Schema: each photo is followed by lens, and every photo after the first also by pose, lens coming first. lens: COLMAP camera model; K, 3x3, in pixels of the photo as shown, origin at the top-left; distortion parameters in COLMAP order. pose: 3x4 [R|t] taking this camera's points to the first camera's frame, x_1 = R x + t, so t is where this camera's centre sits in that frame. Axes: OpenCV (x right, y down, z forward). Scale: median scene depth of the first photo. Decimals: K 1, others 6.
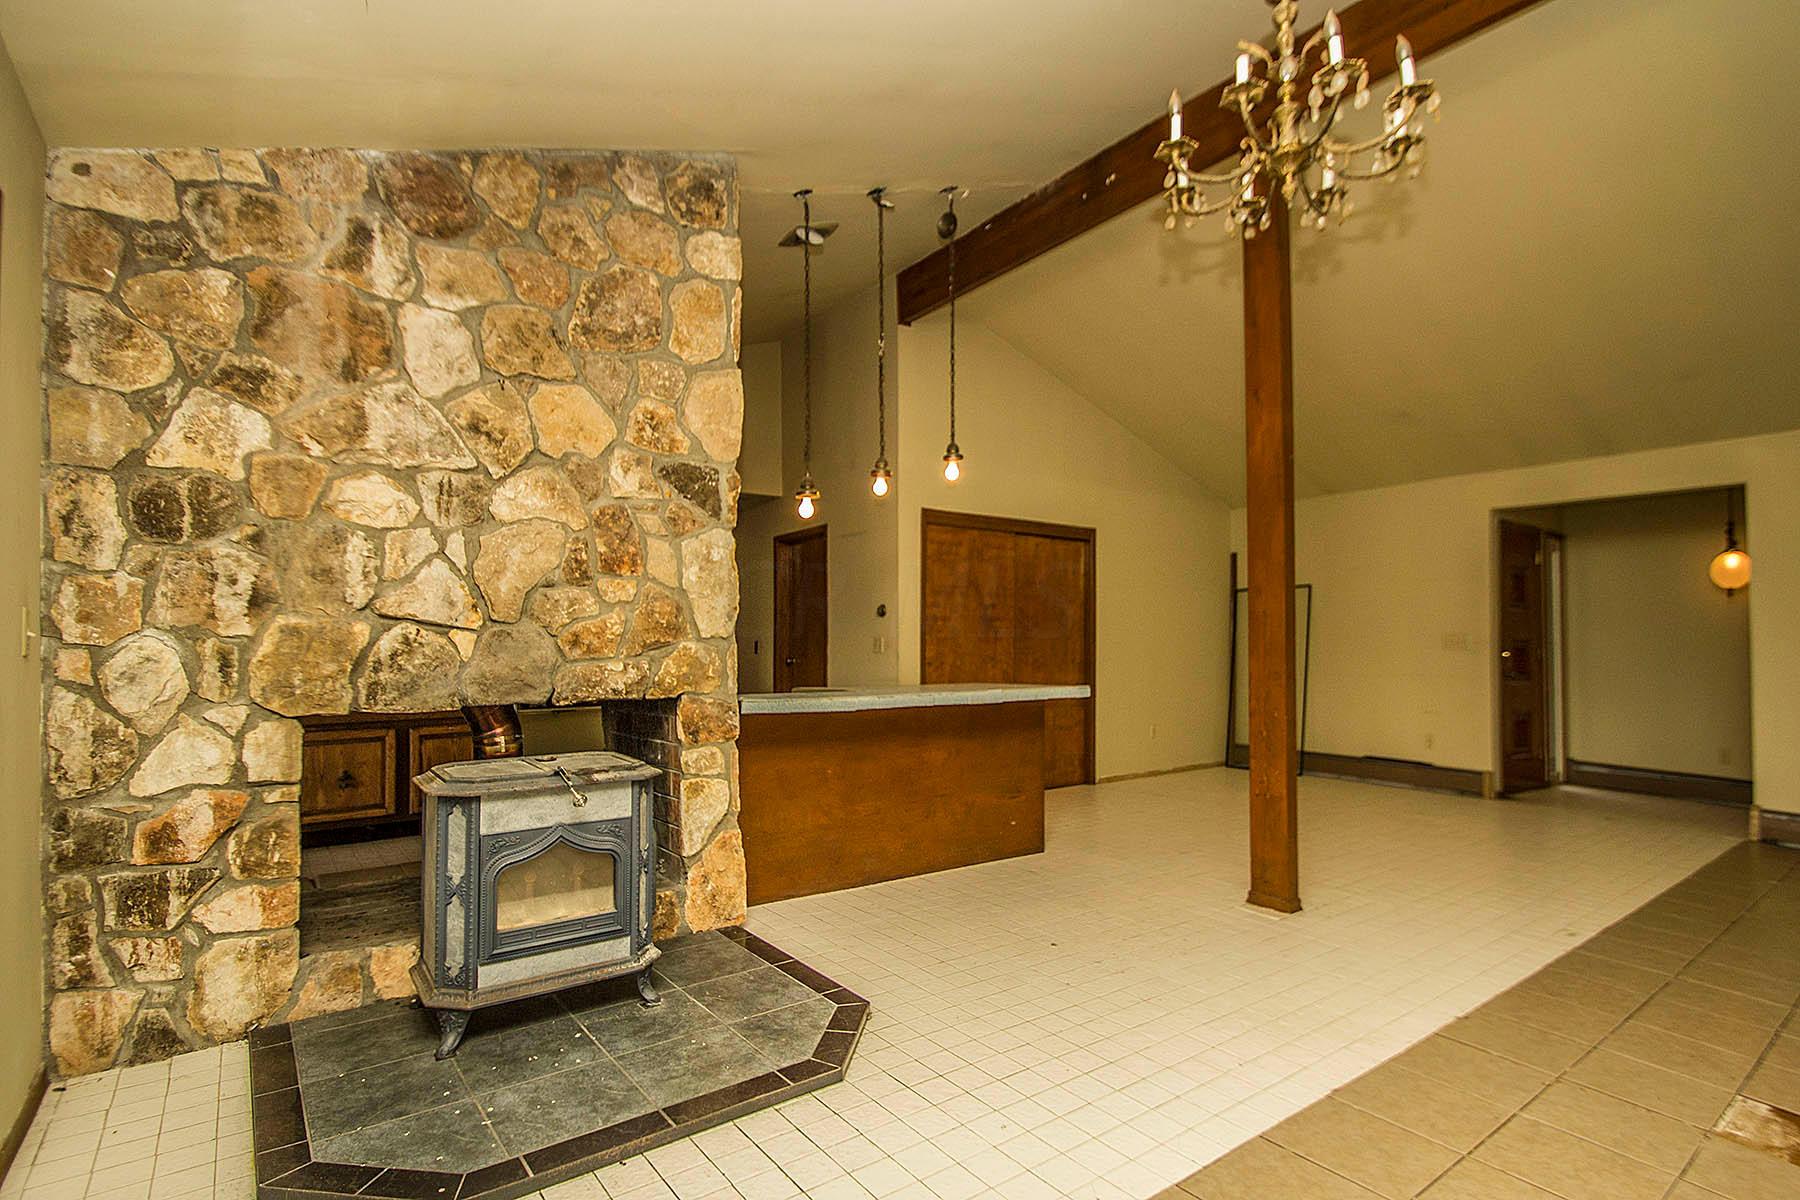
lens RADIAL K [[875.9, 0, 907.3], [0, 875.9, 606.8], [0, 0, 1]] dist [-0.002443, -0.000308]
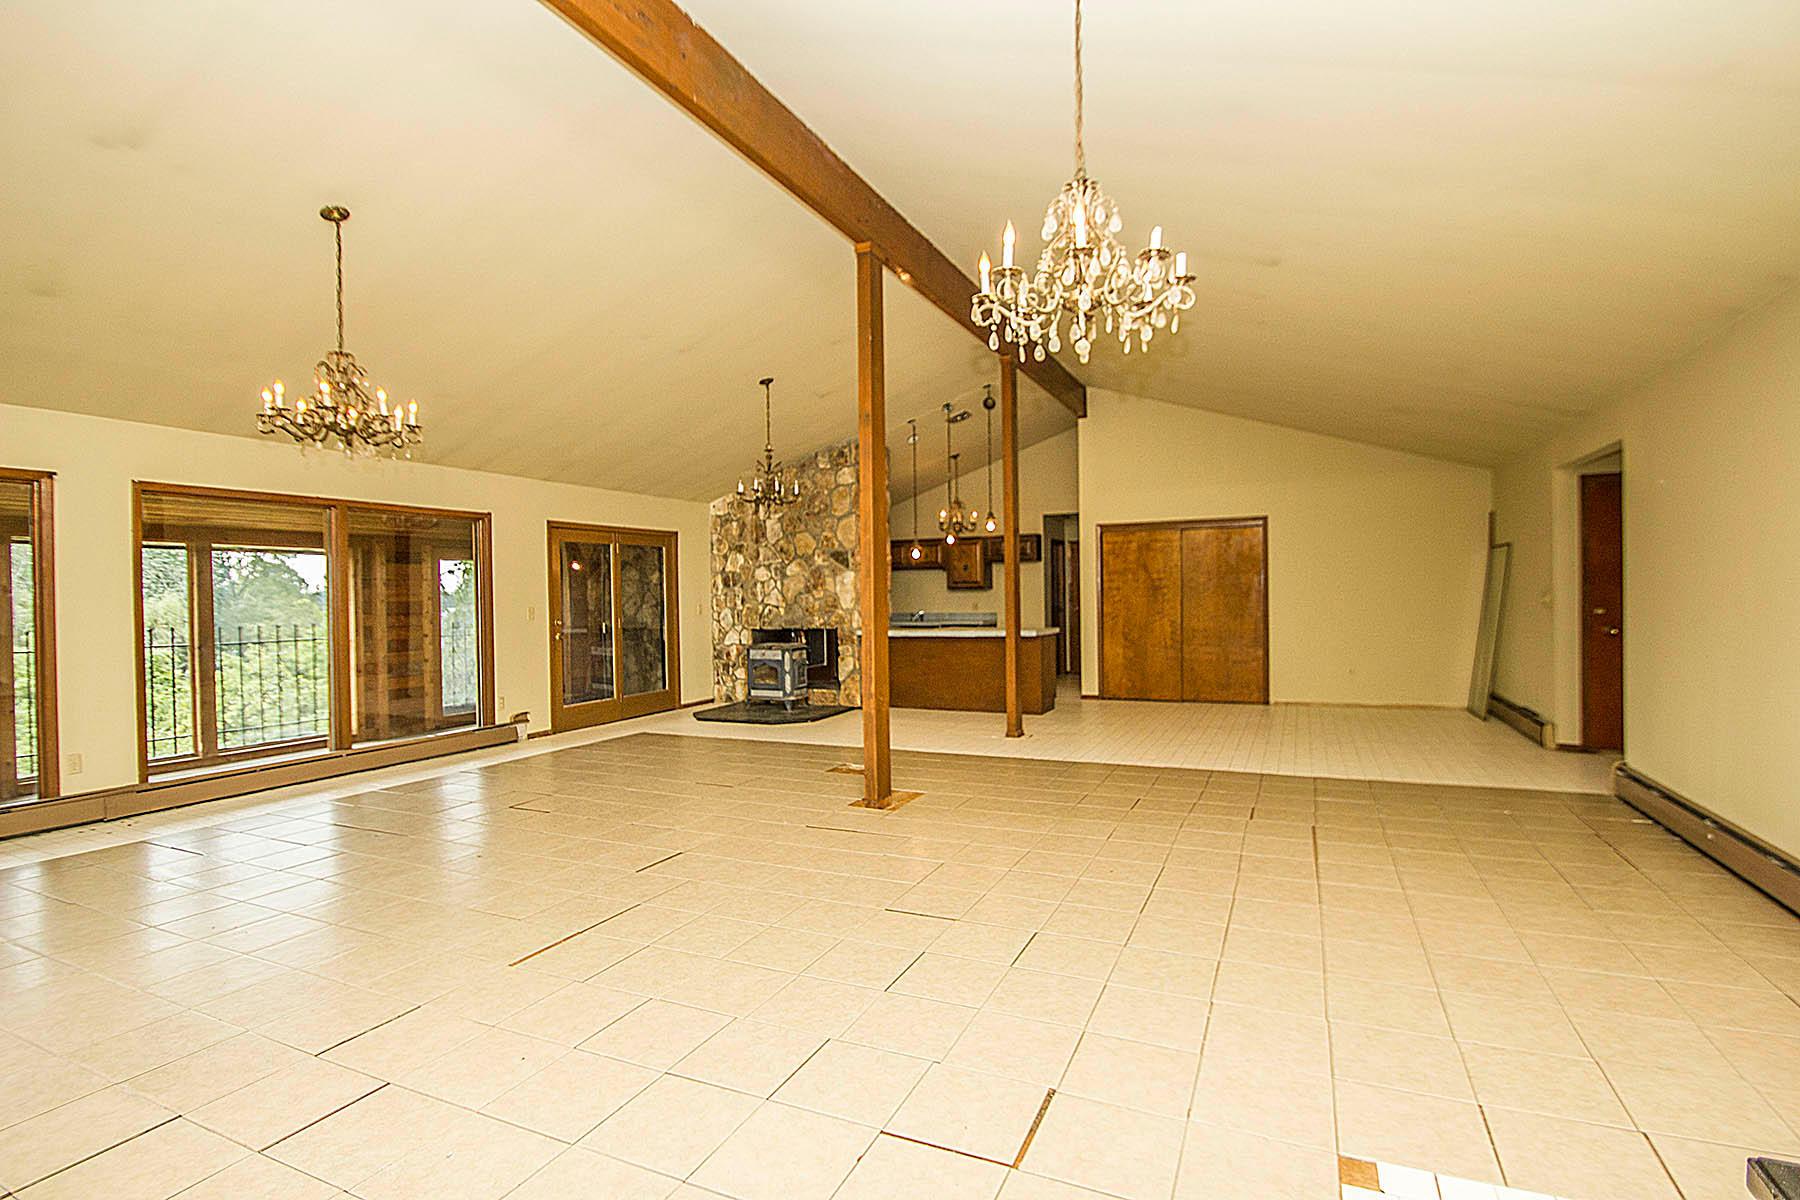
lens RADIAL K [[848.4, 0, 906.1], [0, 848.4, 594.2], [0, 0, 1]] dist [0.000055, -0.016833]
pose [[0.481229, 0.002610, -0.876591, 2.893848], [0.053225, 0.998064, 0.032192, -0.116200], [0.874978, -0.062148, 0.480158, -0.233535]]
